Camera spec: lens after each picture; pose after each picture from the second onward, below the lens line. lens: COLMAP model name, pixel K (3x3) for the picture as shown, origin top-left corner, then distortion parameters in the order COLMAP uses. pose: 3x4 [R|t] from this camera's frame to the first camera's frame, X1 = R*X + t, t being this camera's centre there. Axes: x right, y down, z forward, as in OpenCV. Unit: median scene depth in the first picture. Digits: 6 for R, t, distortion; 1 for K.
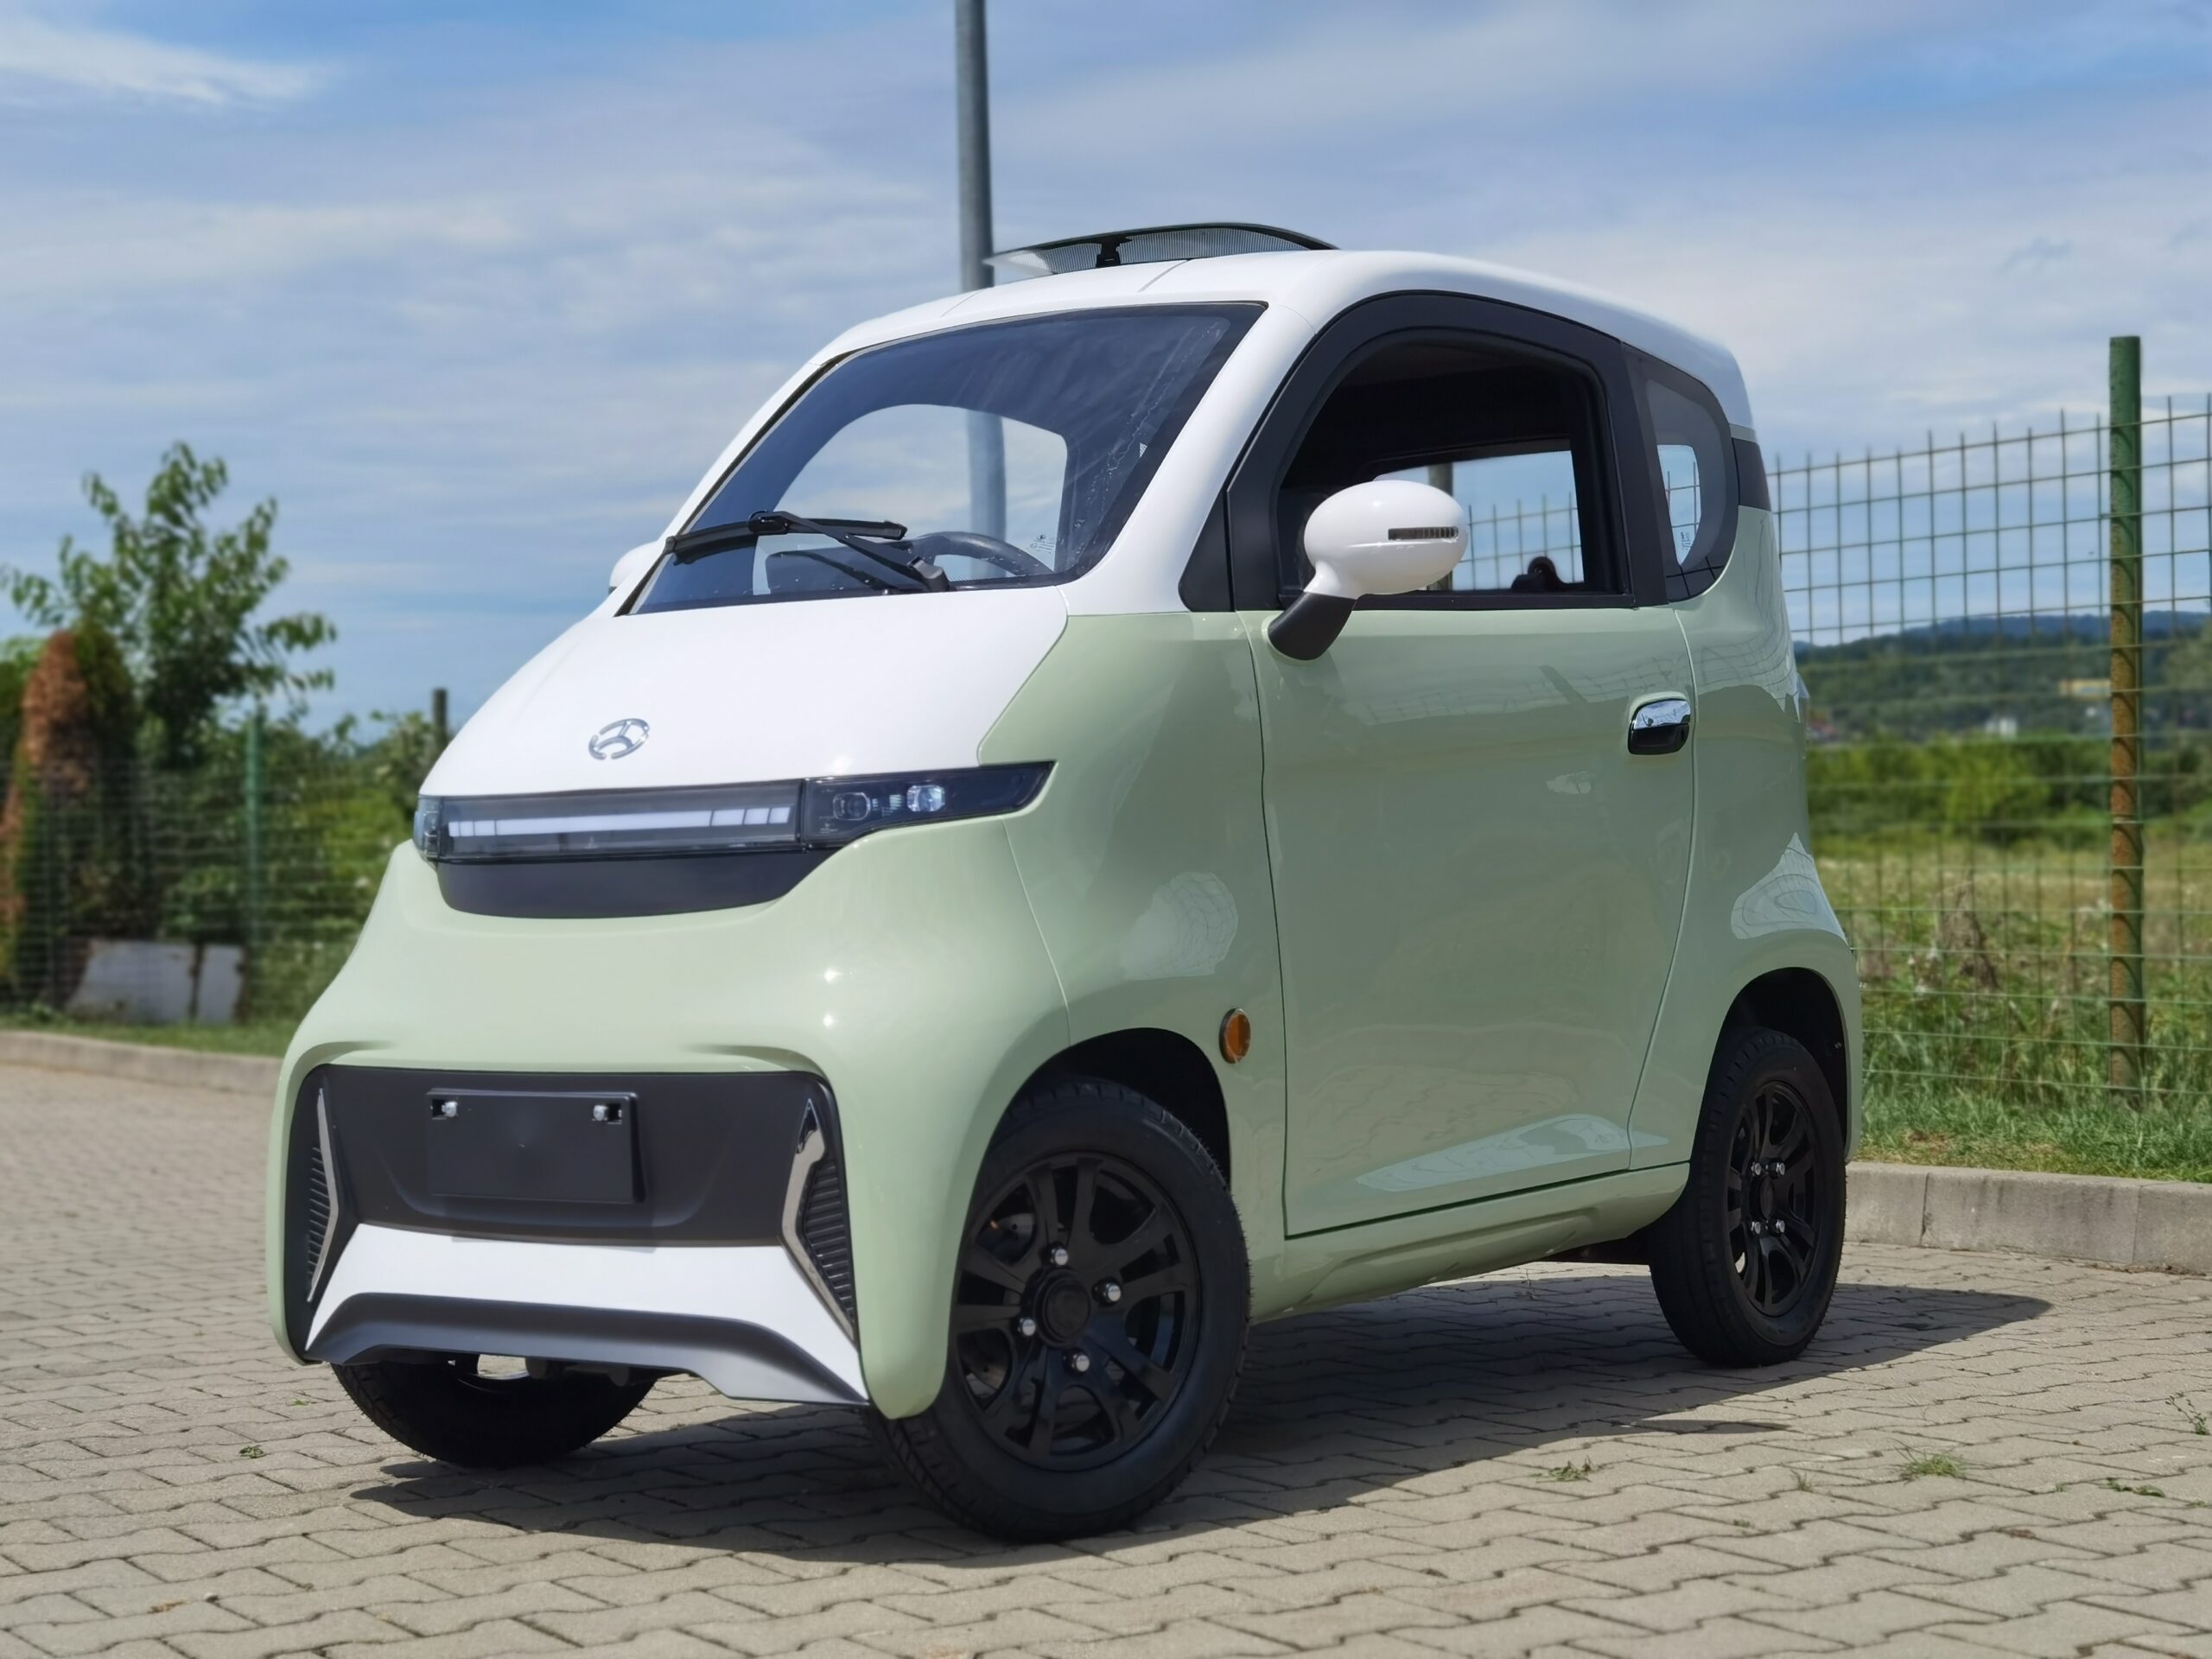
lens RADIAL K [[3461.0, 0, 1106.0], [0, 3461.0, 829.5], [0, 0, 1]] dist [-0.014998, -0.005235]
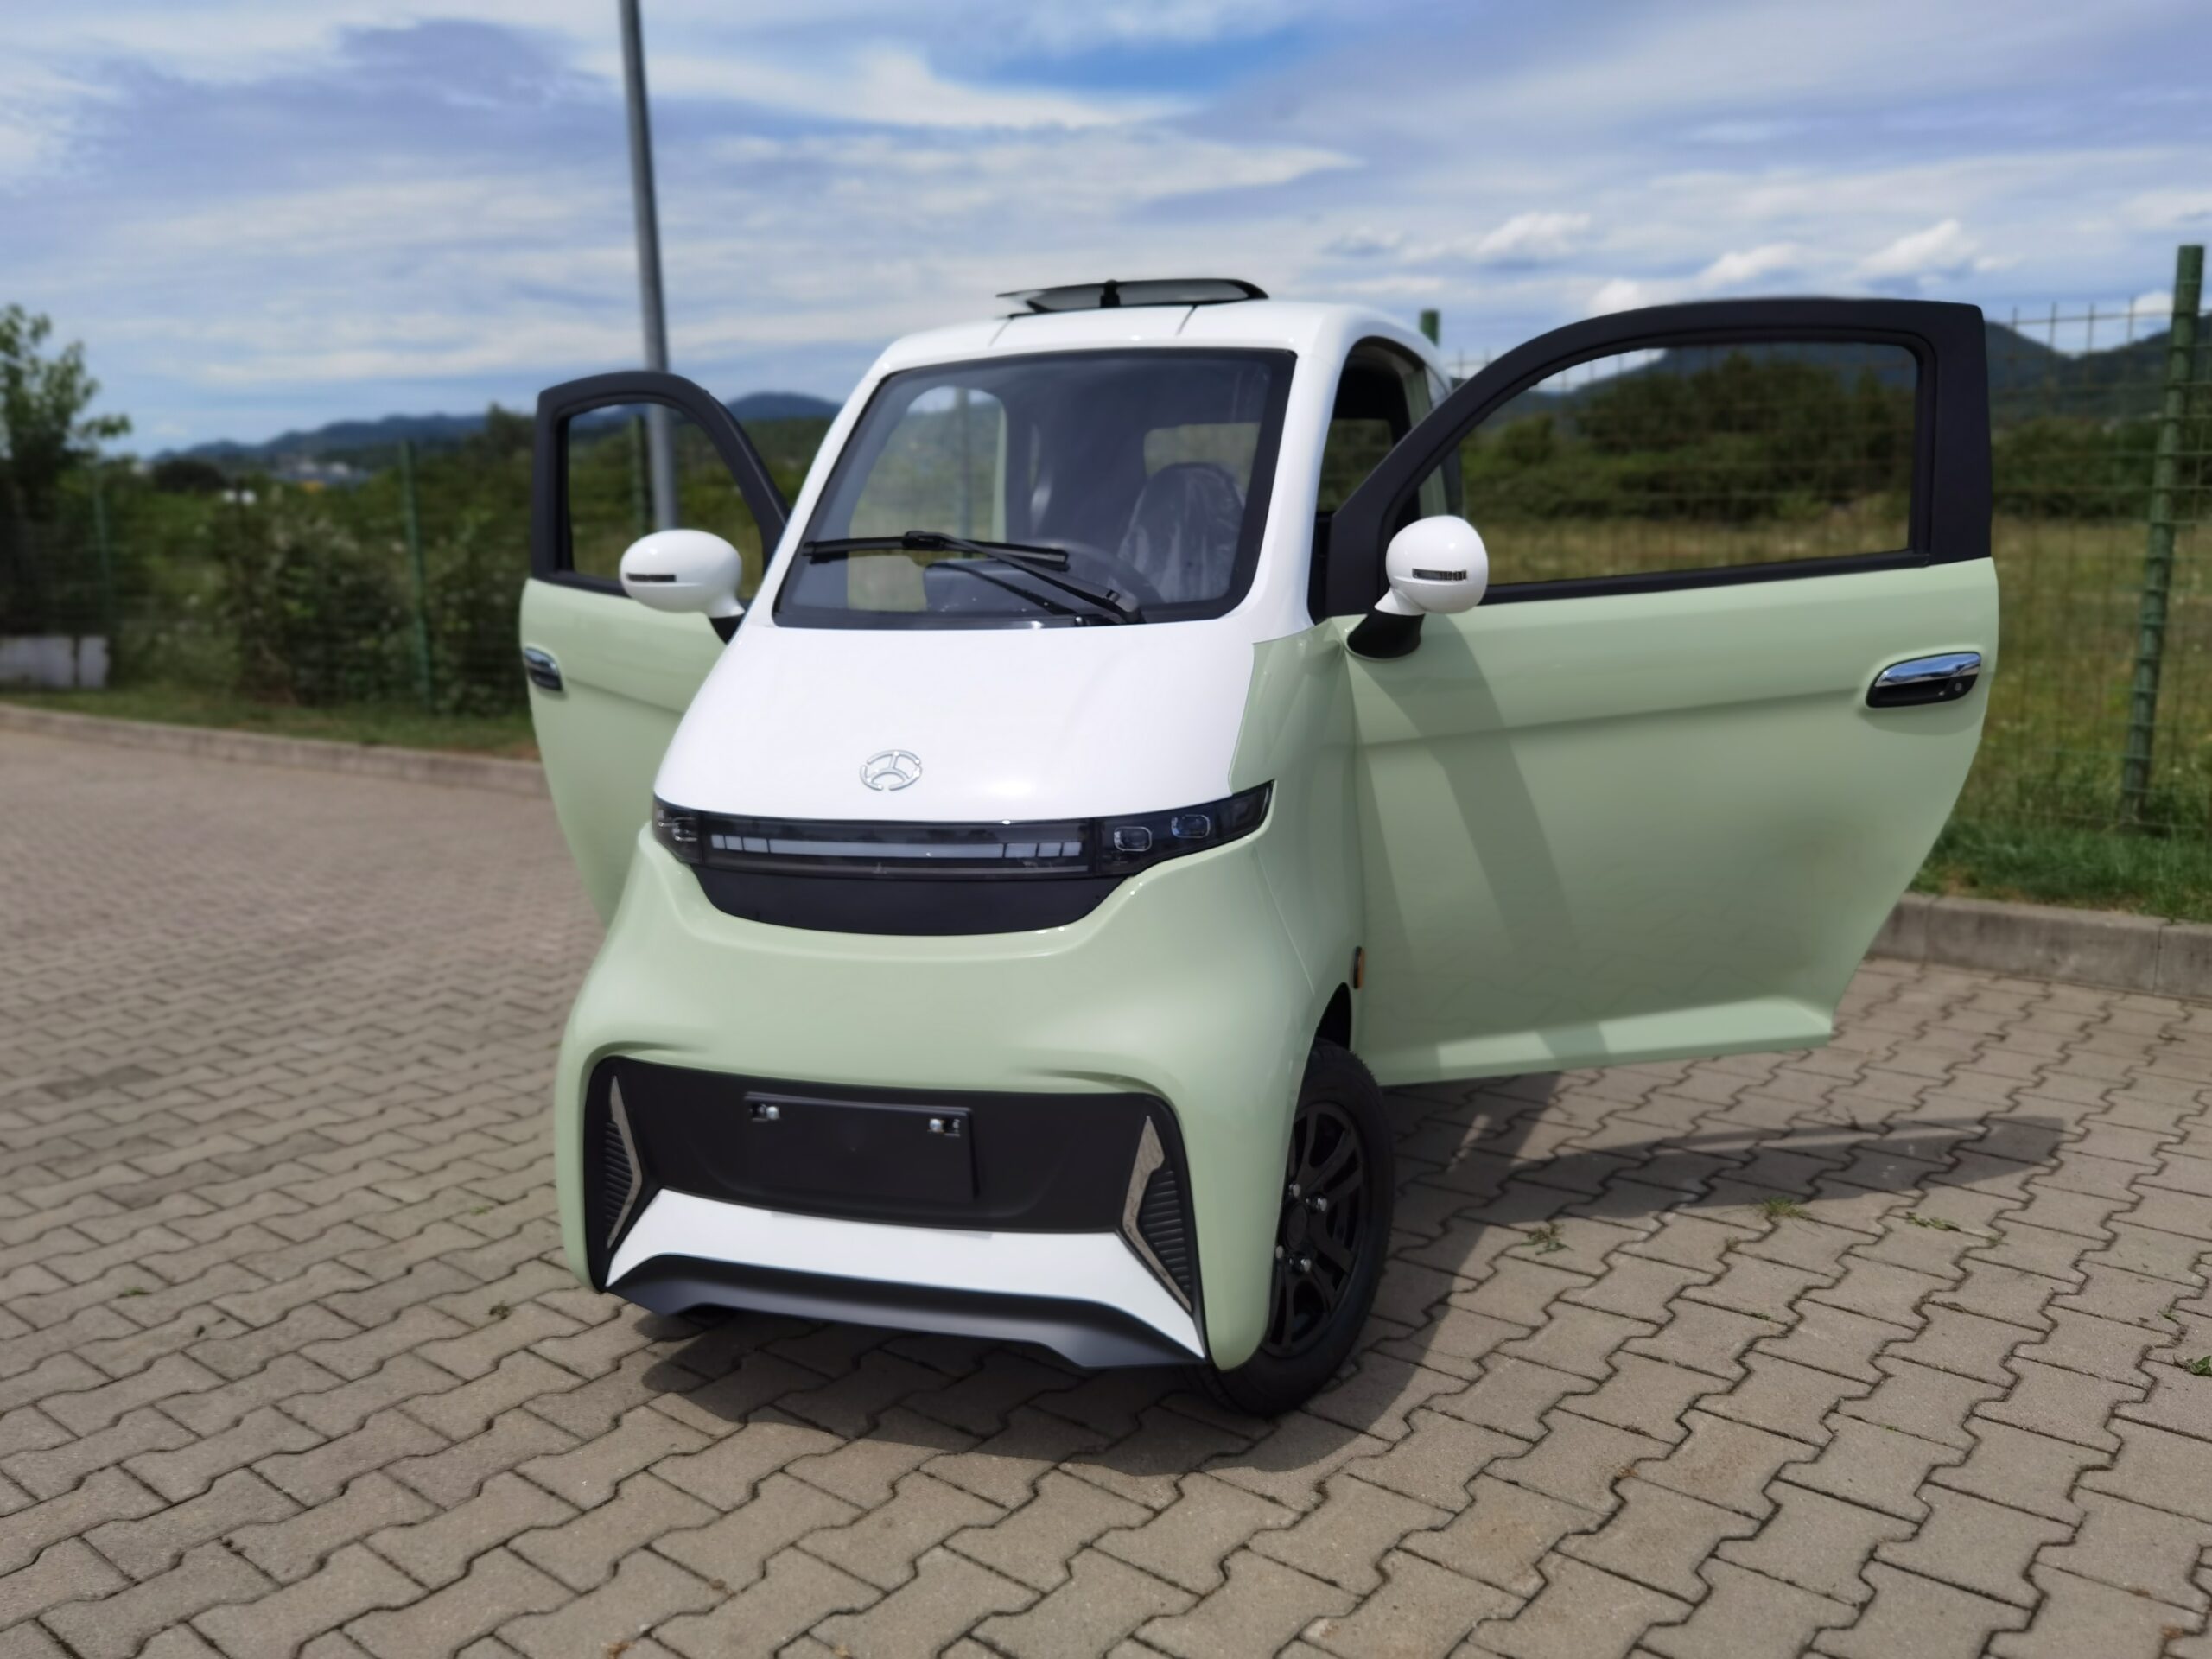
lens RADIAL K [[1756.3, 0, 1103.4], [0, 1756.3, 836.4], [0, 0, 1]] dist [0.024513, -0.007951]
pose [[0.957062, -0.063163, 0.282919, -0.233931], [0.010340, 0.982791, 0.184432, -0.108649], [-0.289699, -0.173588, 0.941245, 0.428454]]
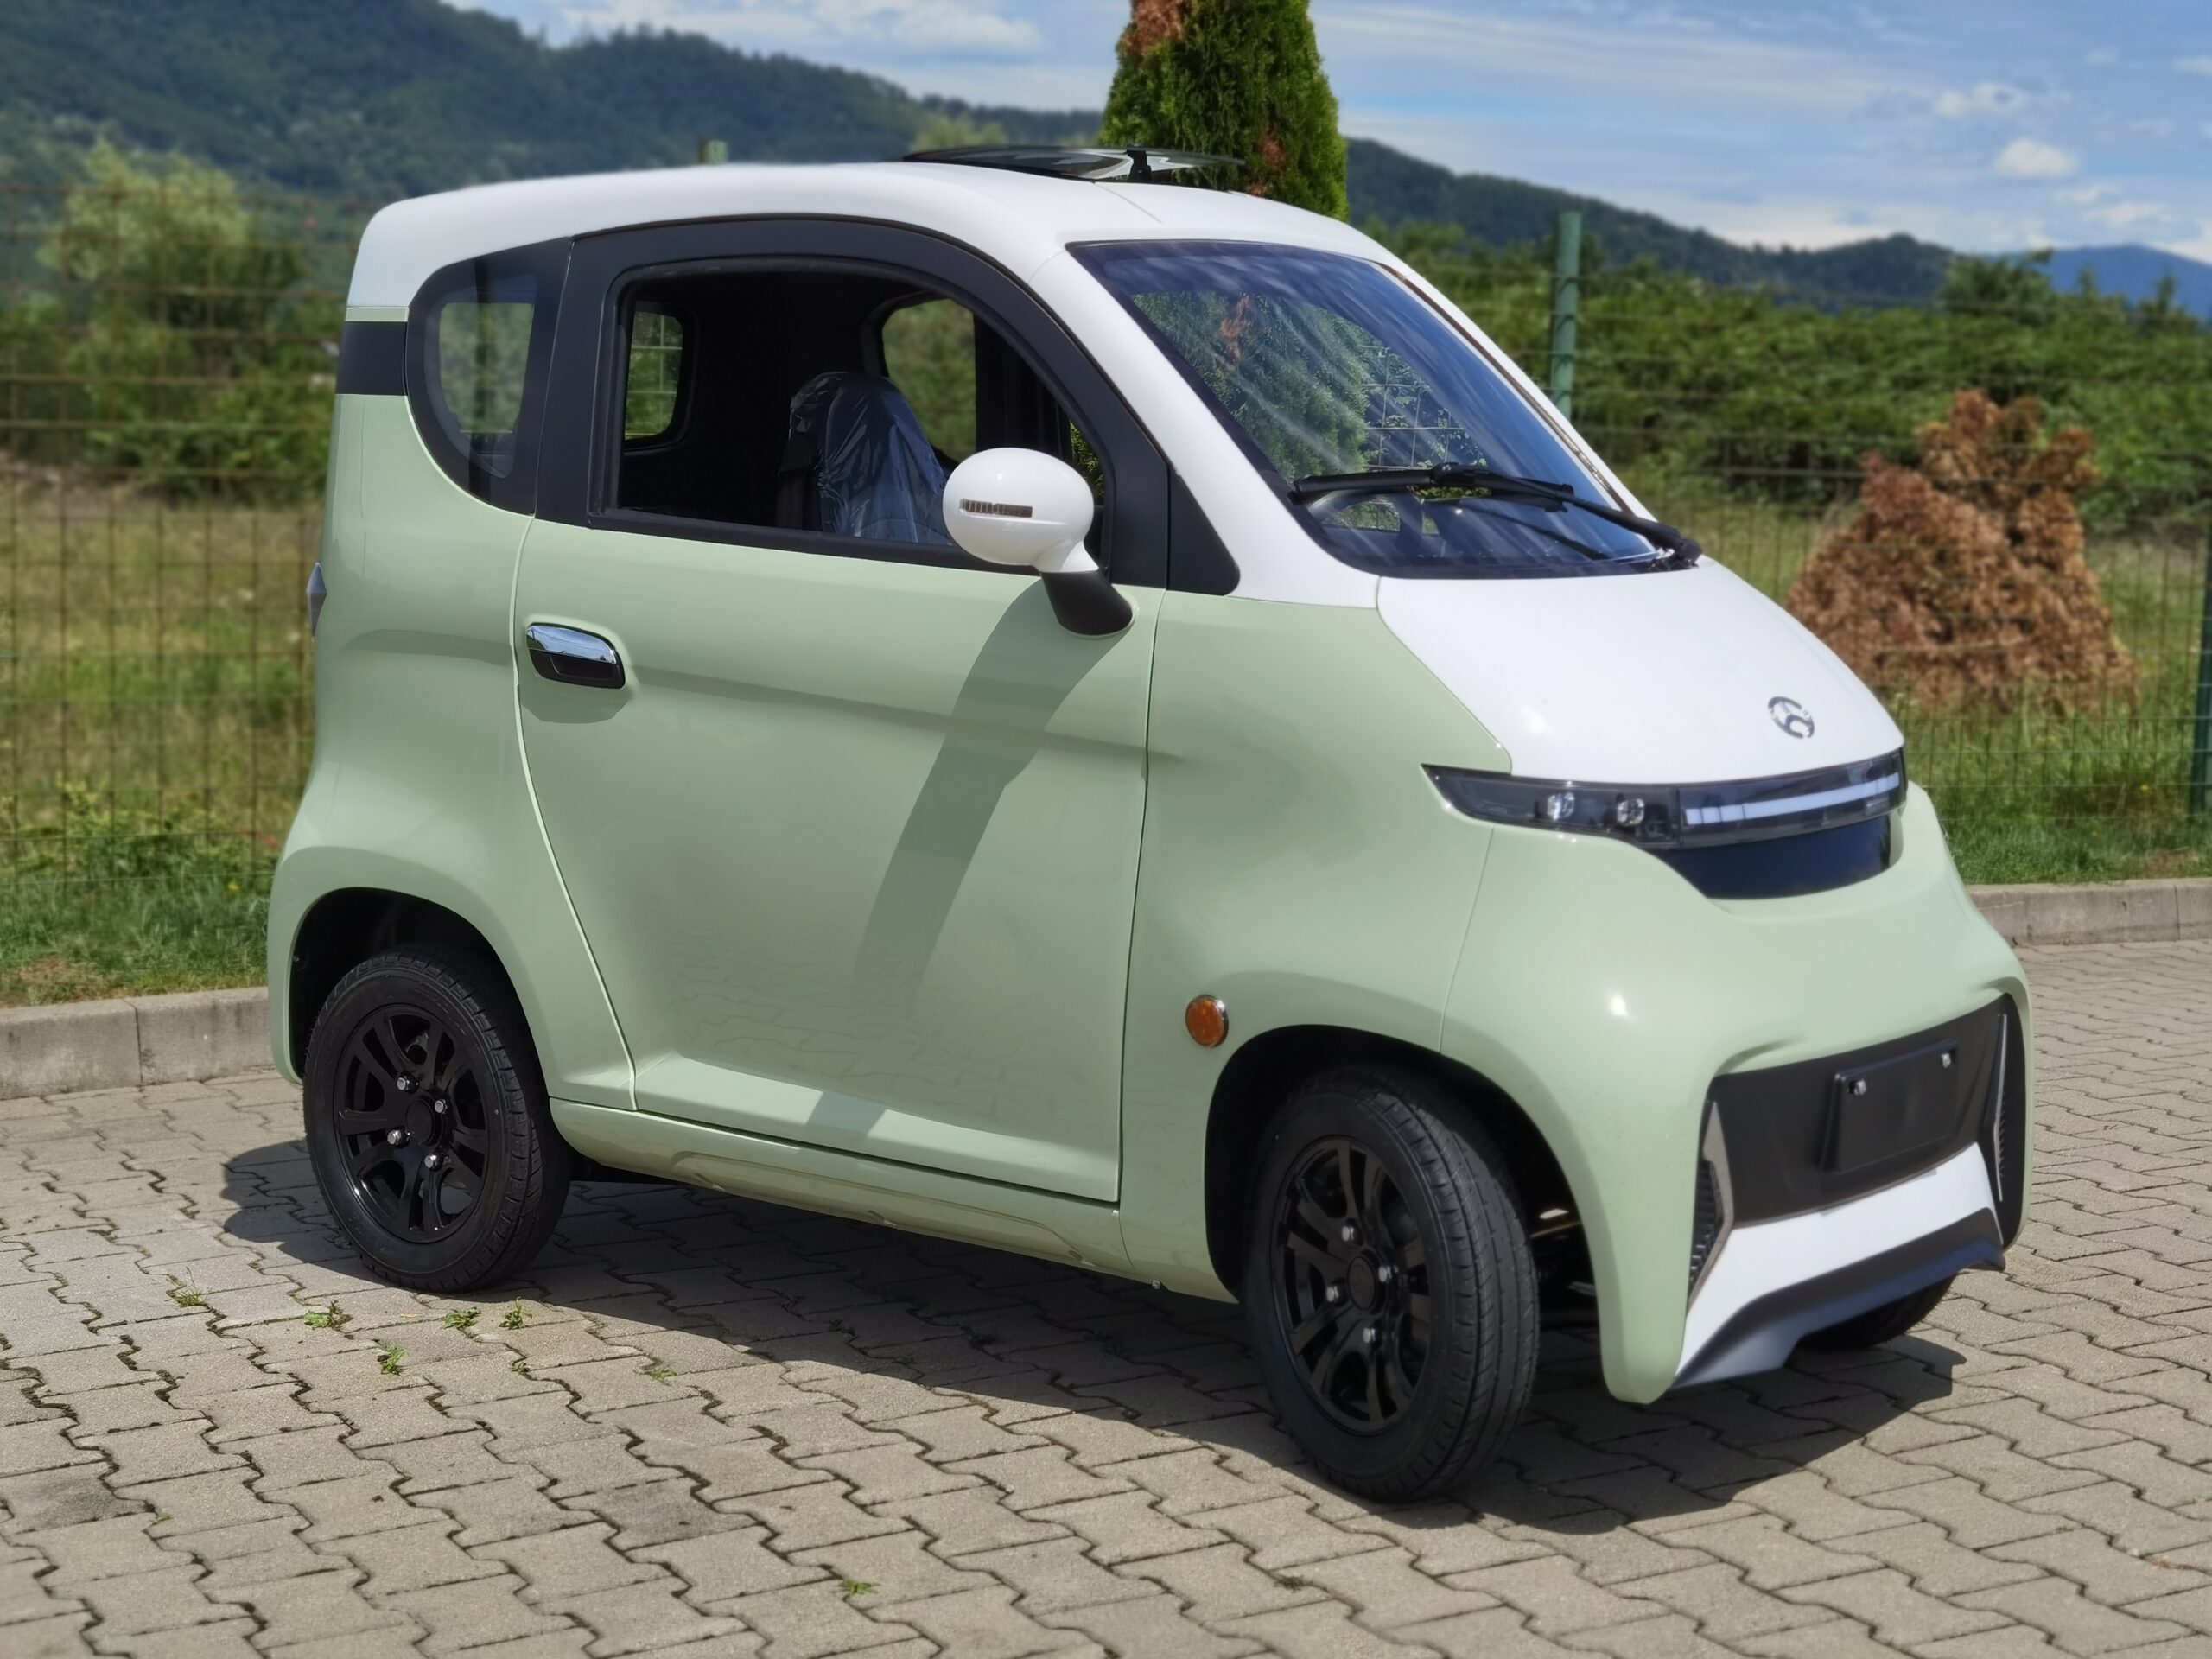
lens RADIAL K [[3447.2, 0, 1106.0], [0, 3447.2, 829.5], [0, 0, 1]] dist [0.026993, -0.259558]
pose [[0.087972, -0.099994, 0.991091, -1.185799], [-0.019492, 0.994586, 0.102077, -0.094687], [-0.995932, -0.028298, 0.085546, 1.098578]]
